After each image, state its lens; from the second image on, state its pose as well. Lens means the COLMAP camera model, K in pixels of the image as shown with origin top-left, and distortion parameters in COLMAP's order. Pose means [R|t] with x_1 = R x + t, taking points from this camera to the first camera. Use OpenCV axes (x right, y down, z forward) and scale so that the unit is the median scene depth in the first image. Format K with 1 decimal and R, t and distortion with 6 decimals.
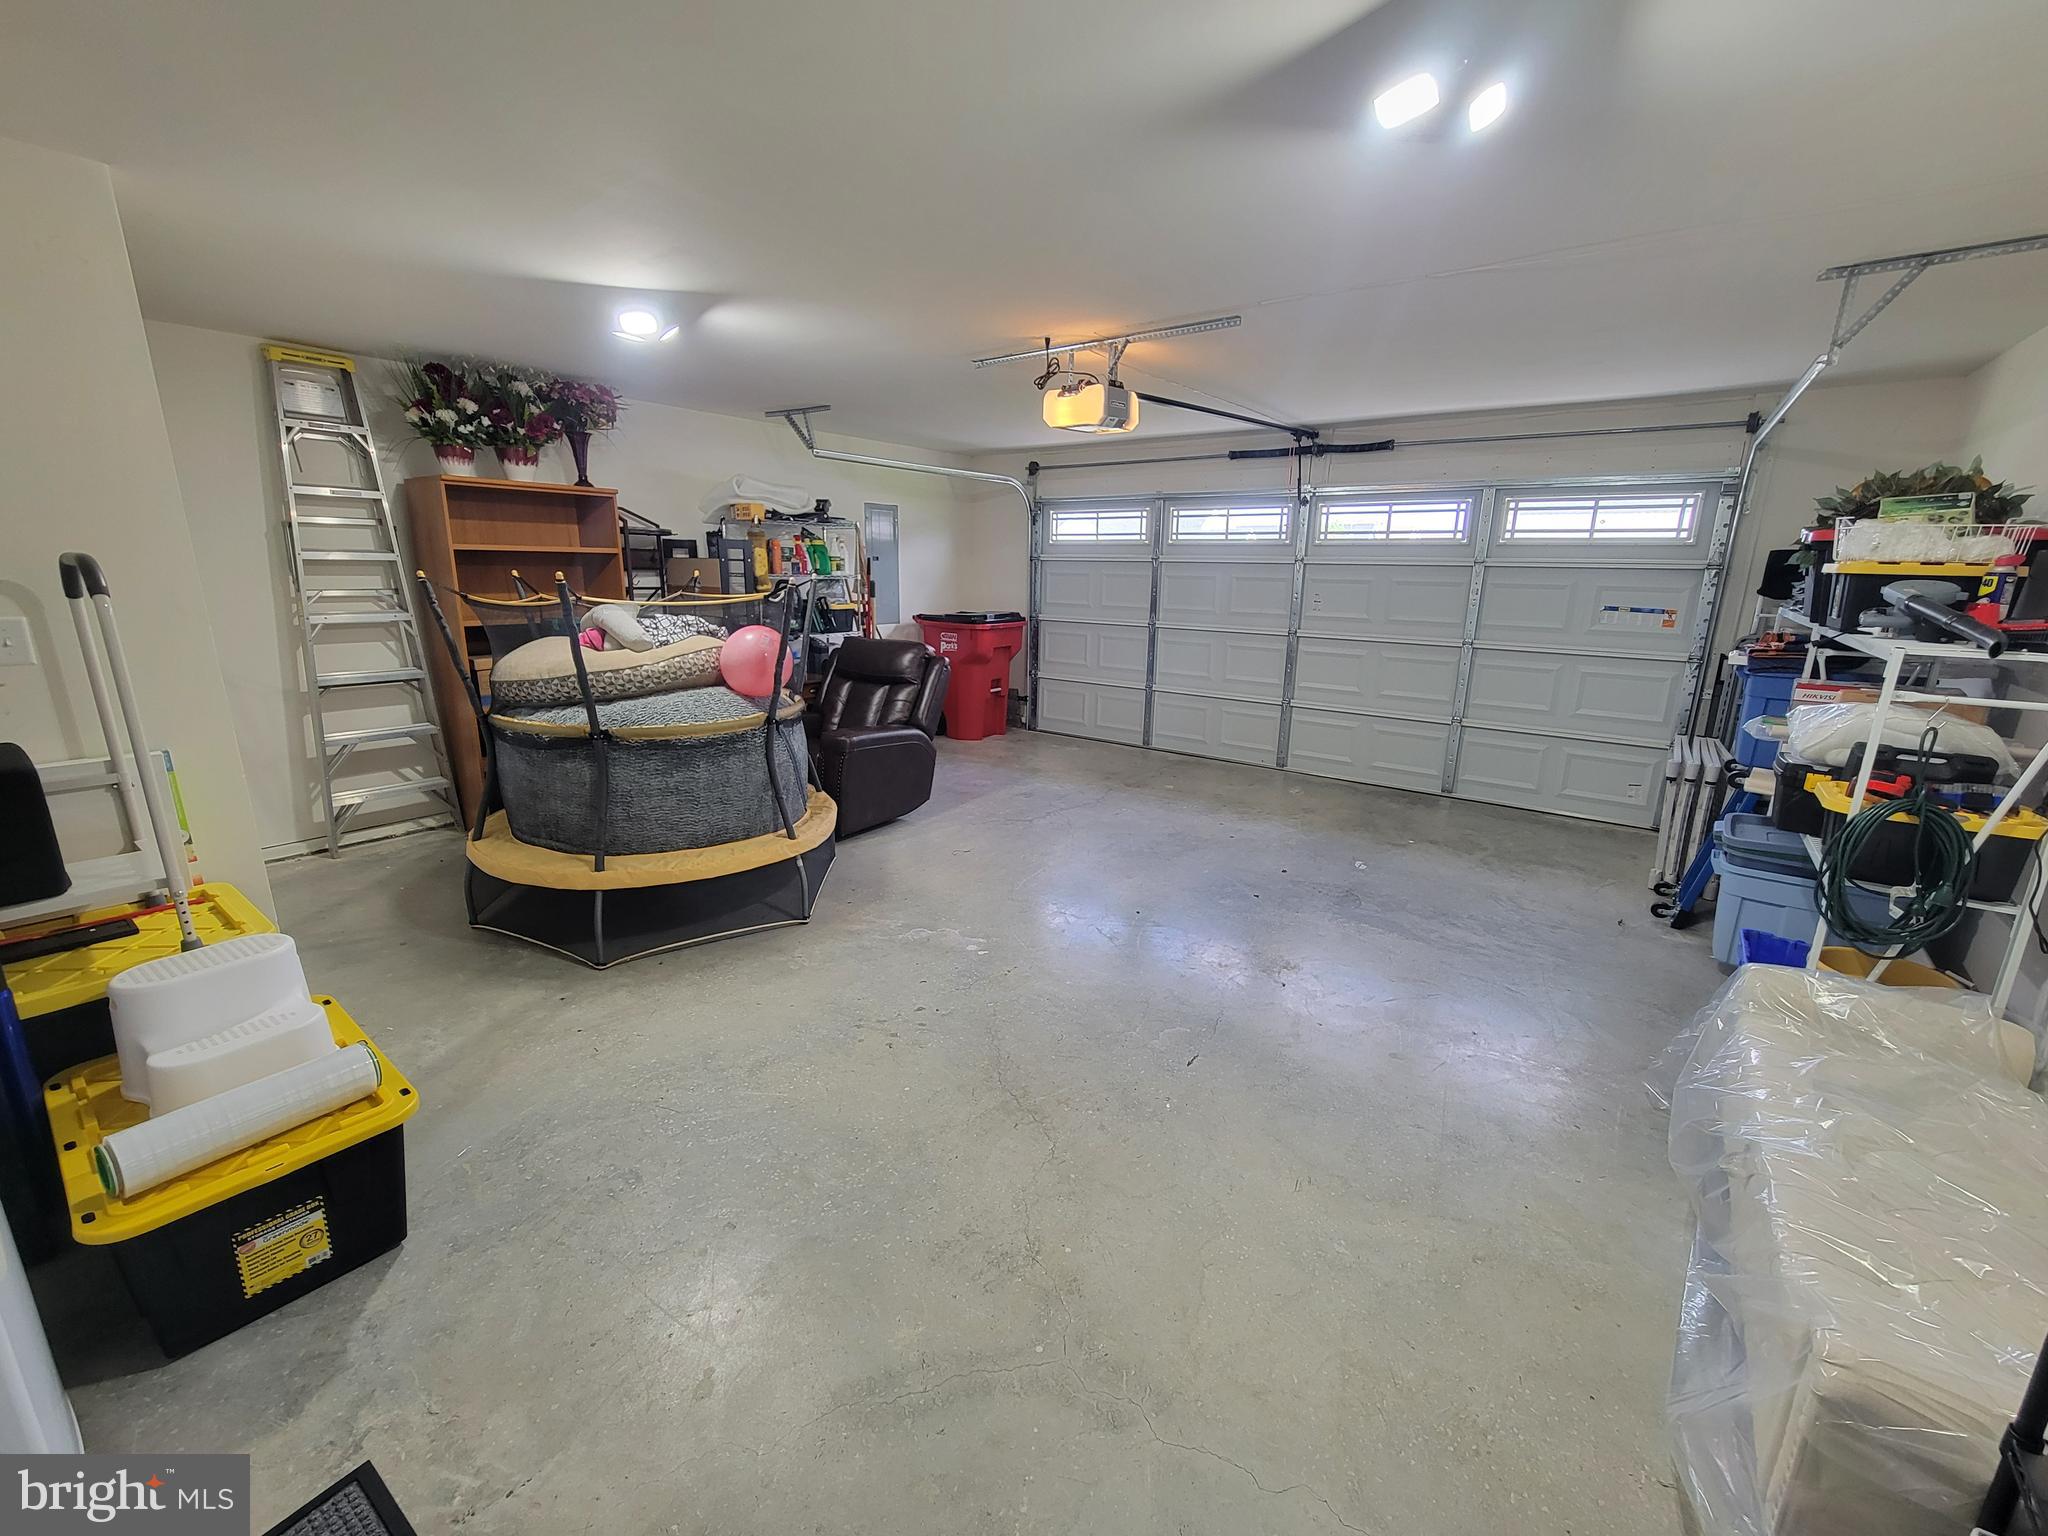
lens RADIAL K [[832.8, 0, 1032.0], [0, 832.8, 768.1], [0, 0, 1]] dist [0.002768, 0.000074]
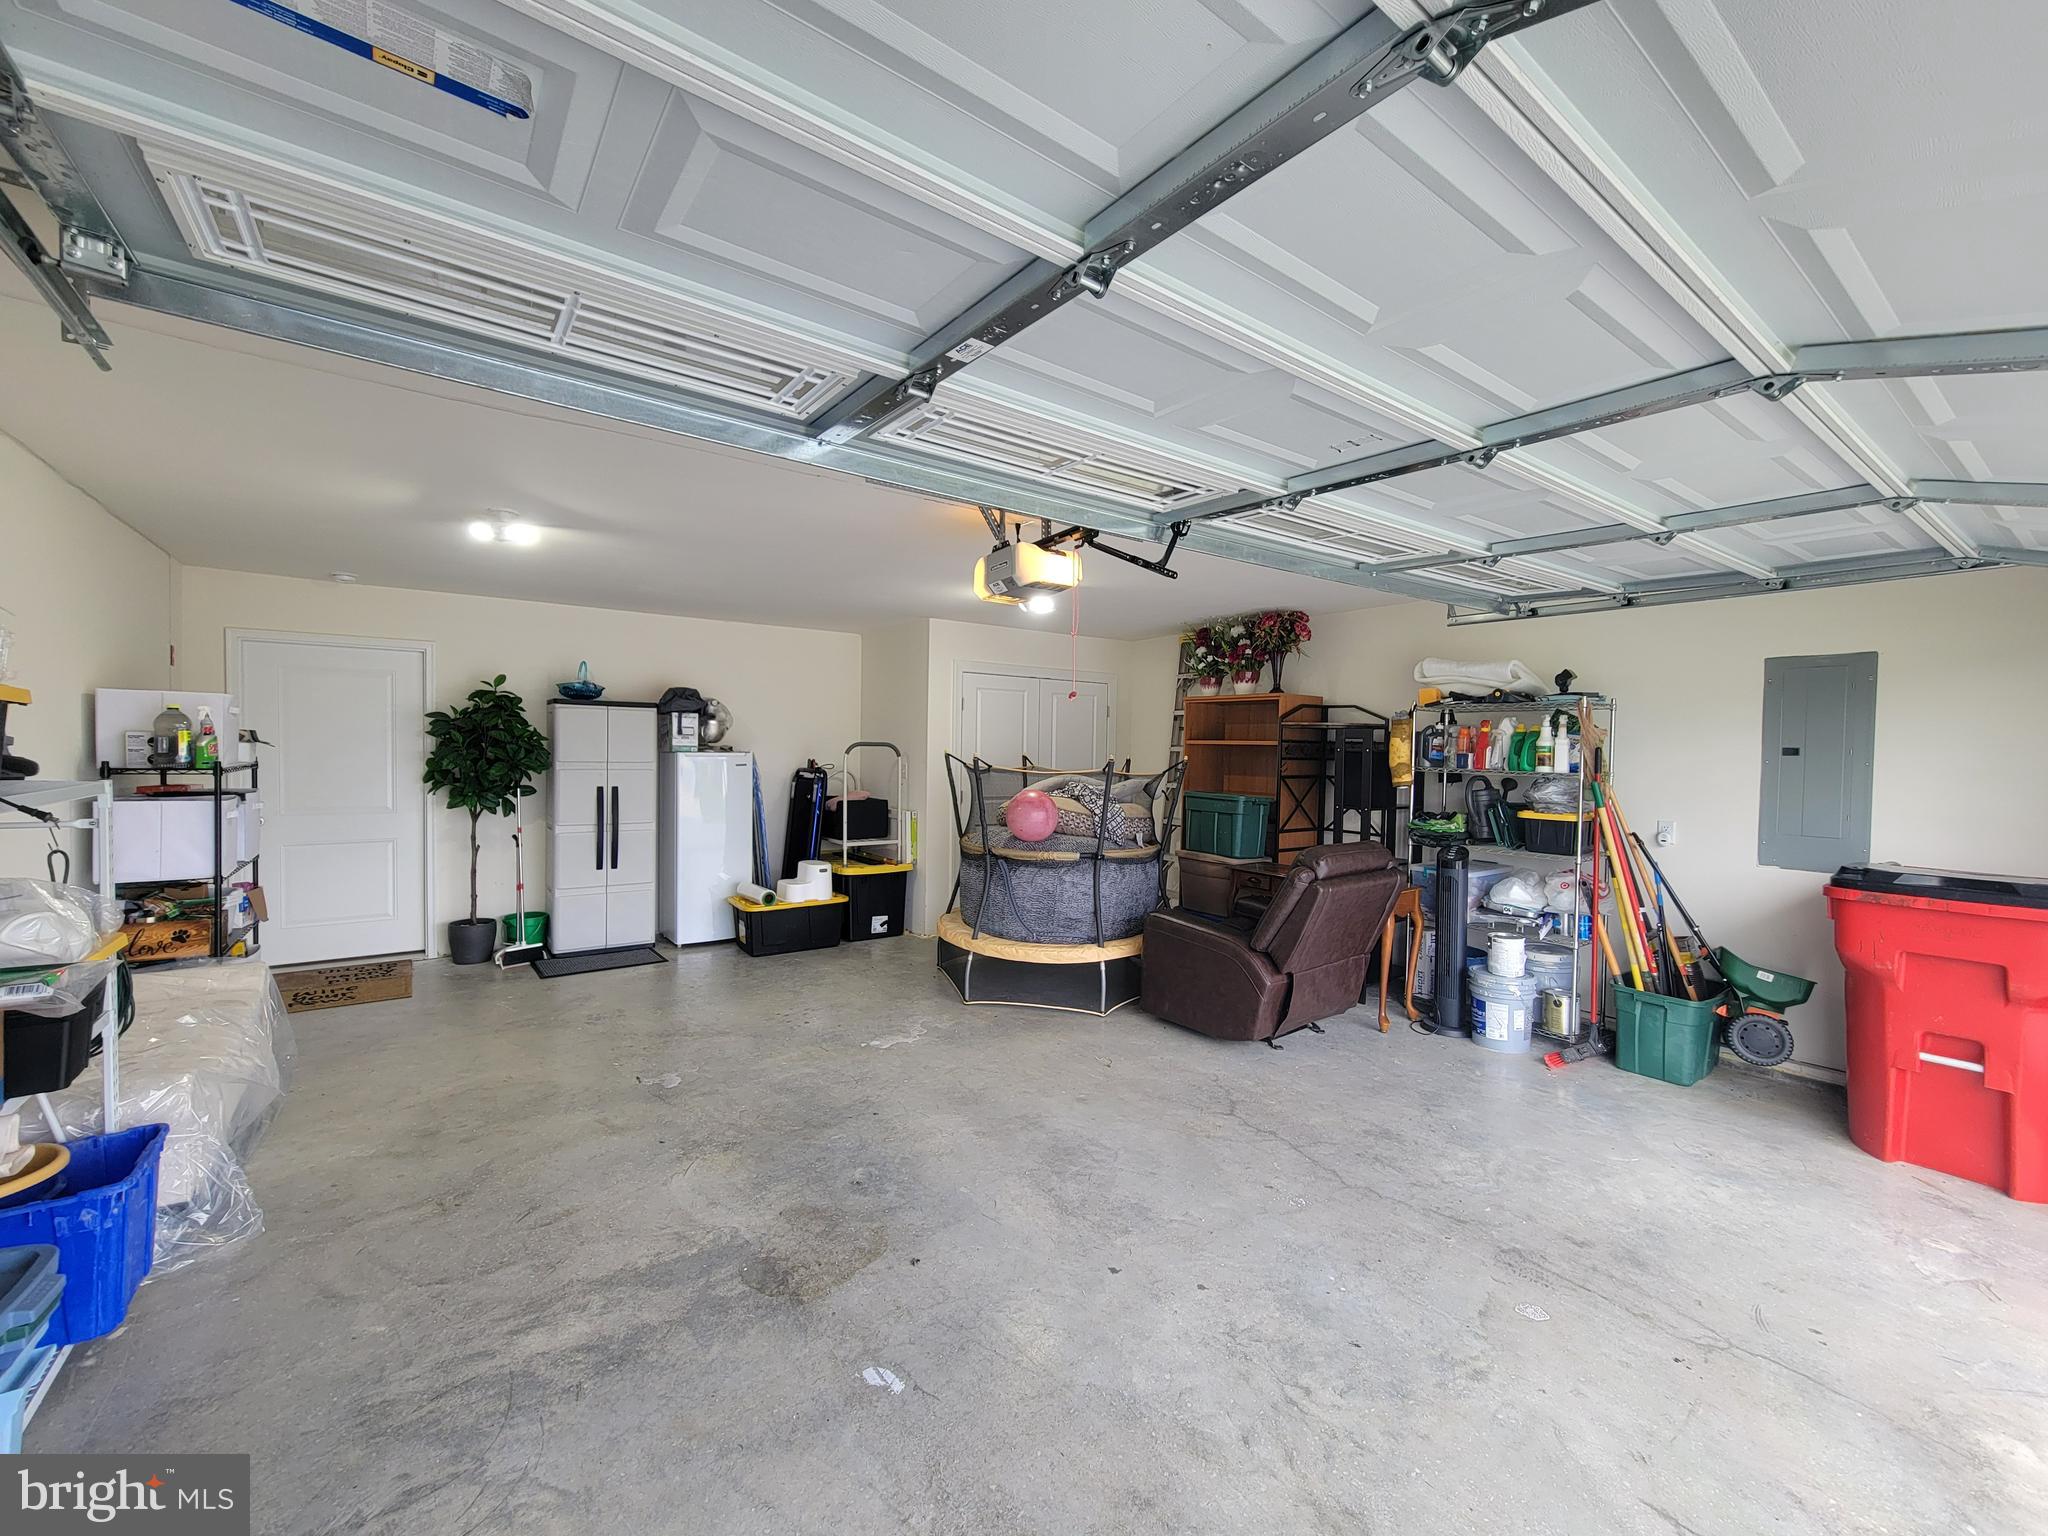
lens RADIAL K [[836.8, 0, 1026.7], [0, 836.8, 767.3], [0, 0, 1]] dist [0.002094, -0.000120]
pose [[-0.299638, 0.000076, -0.954053, 0.901690], [-0.249785, 0.965112, 0.078526, -0.286521], [0.920774, 0.261838, -0.289165, 1.259613]]
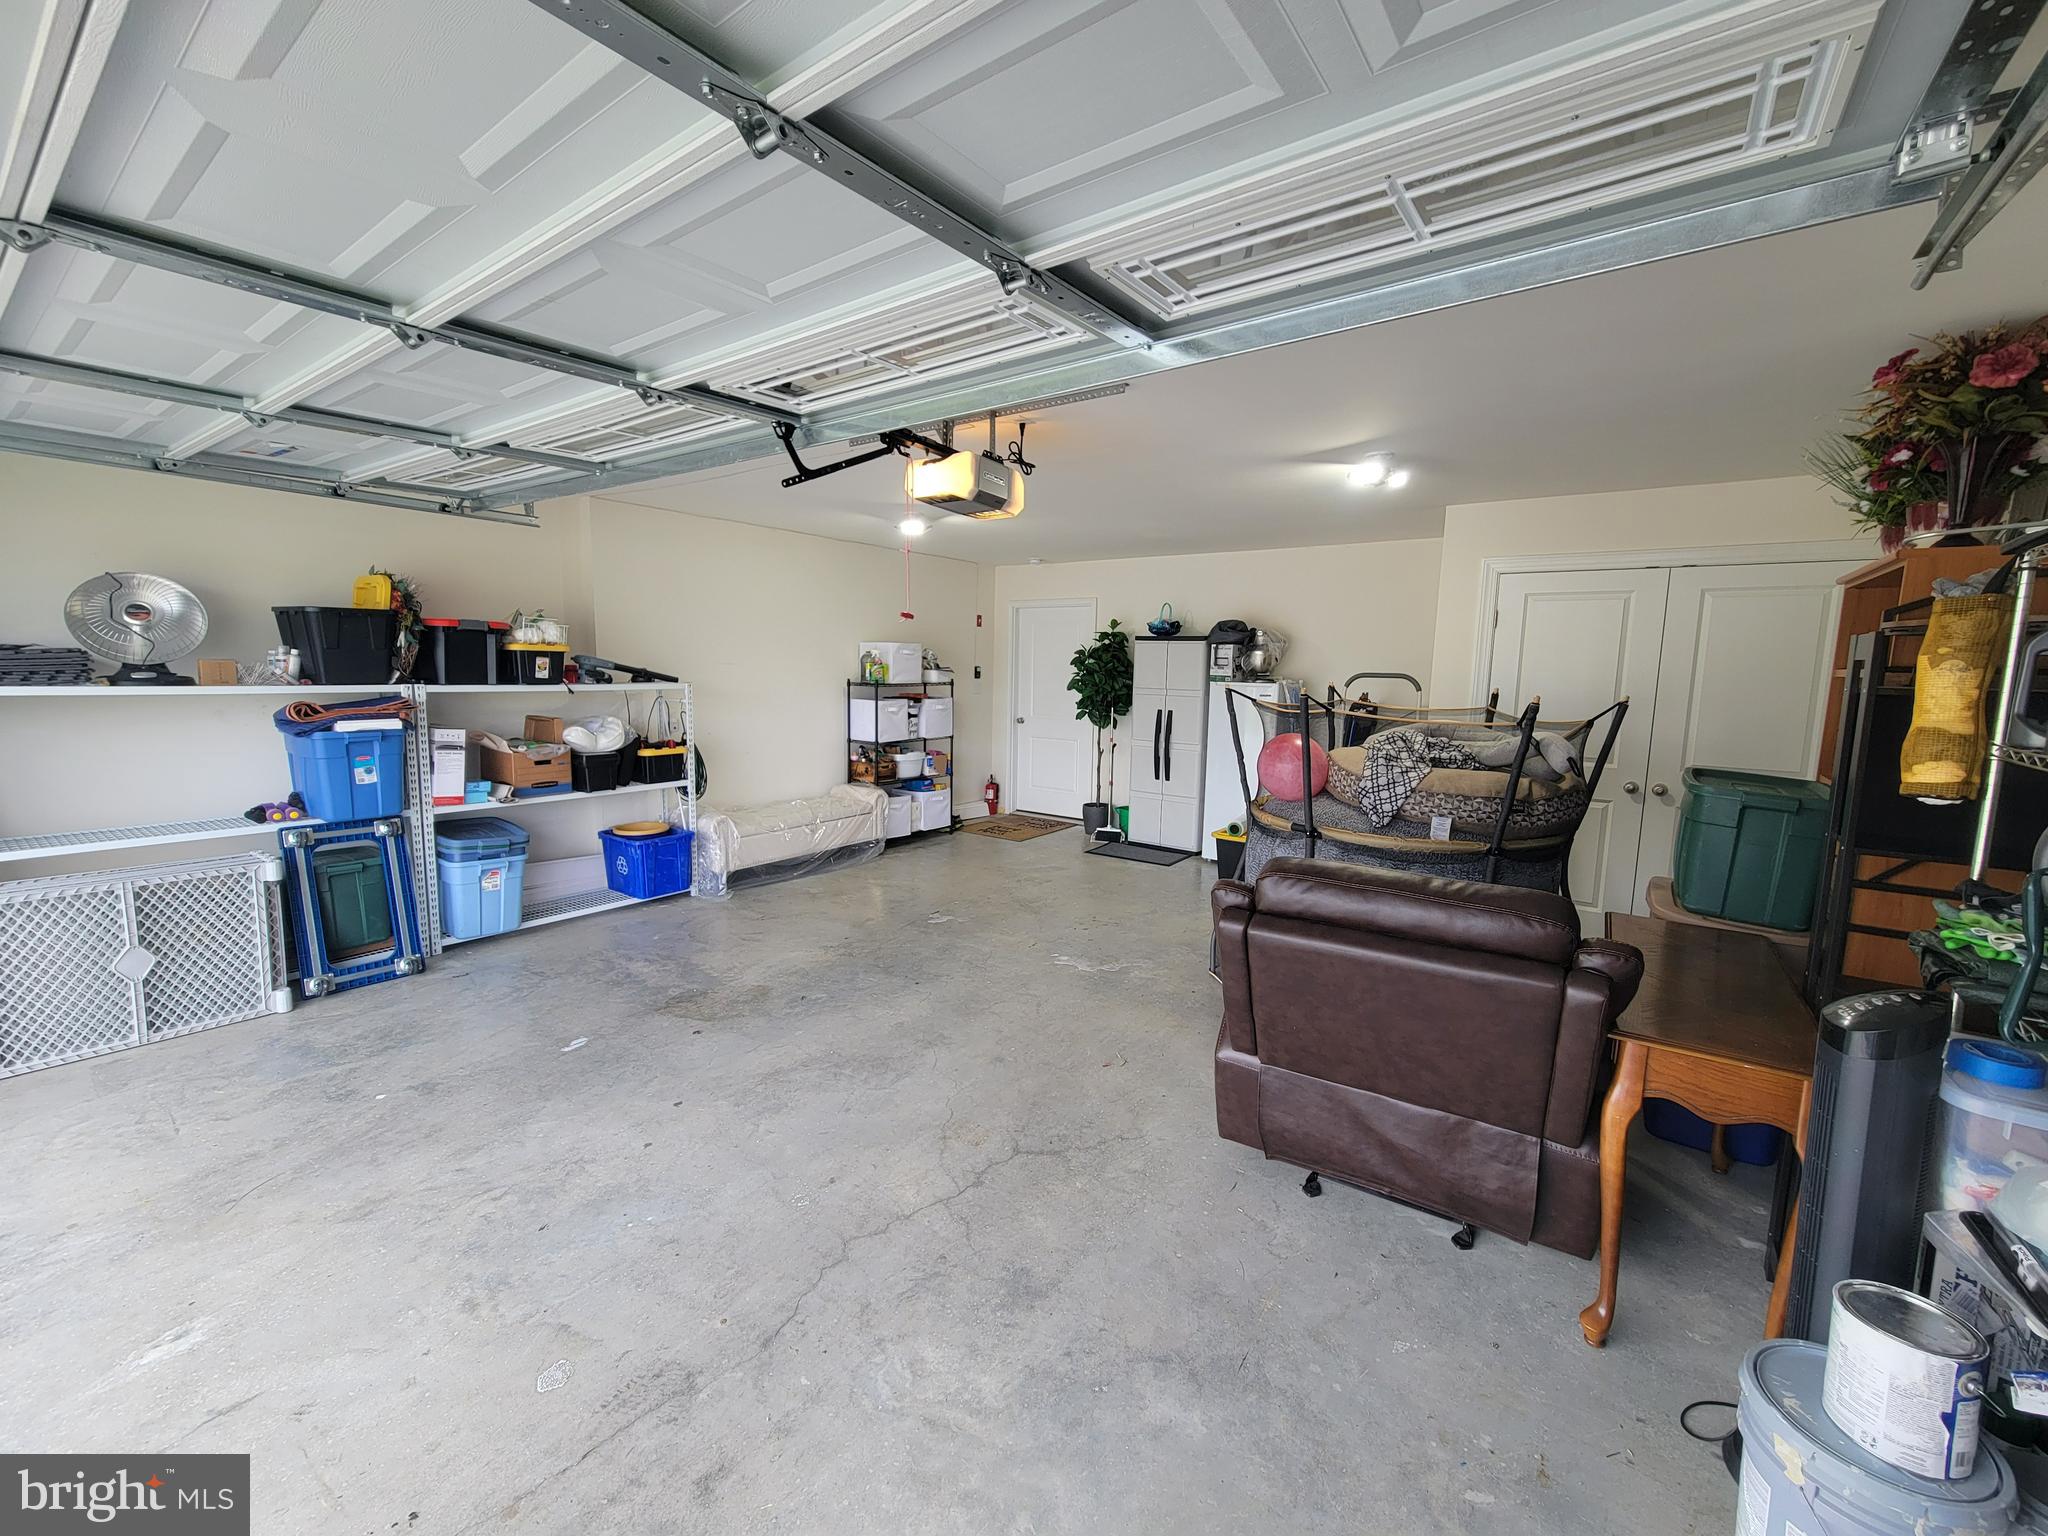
lens RADIAL K [[836.8, 0, 1026.7], [0, 836.8, 767.3], [0, 0, 1]] dist [0.002094, -0.000120]
pose [[-0.999321, -0.036476, -0.005271, 0.002711], [-0.035945, 0.933059, 0.357923, -0.450860], [-0.008138, 0.357869, -0.933736, 1.819062]]
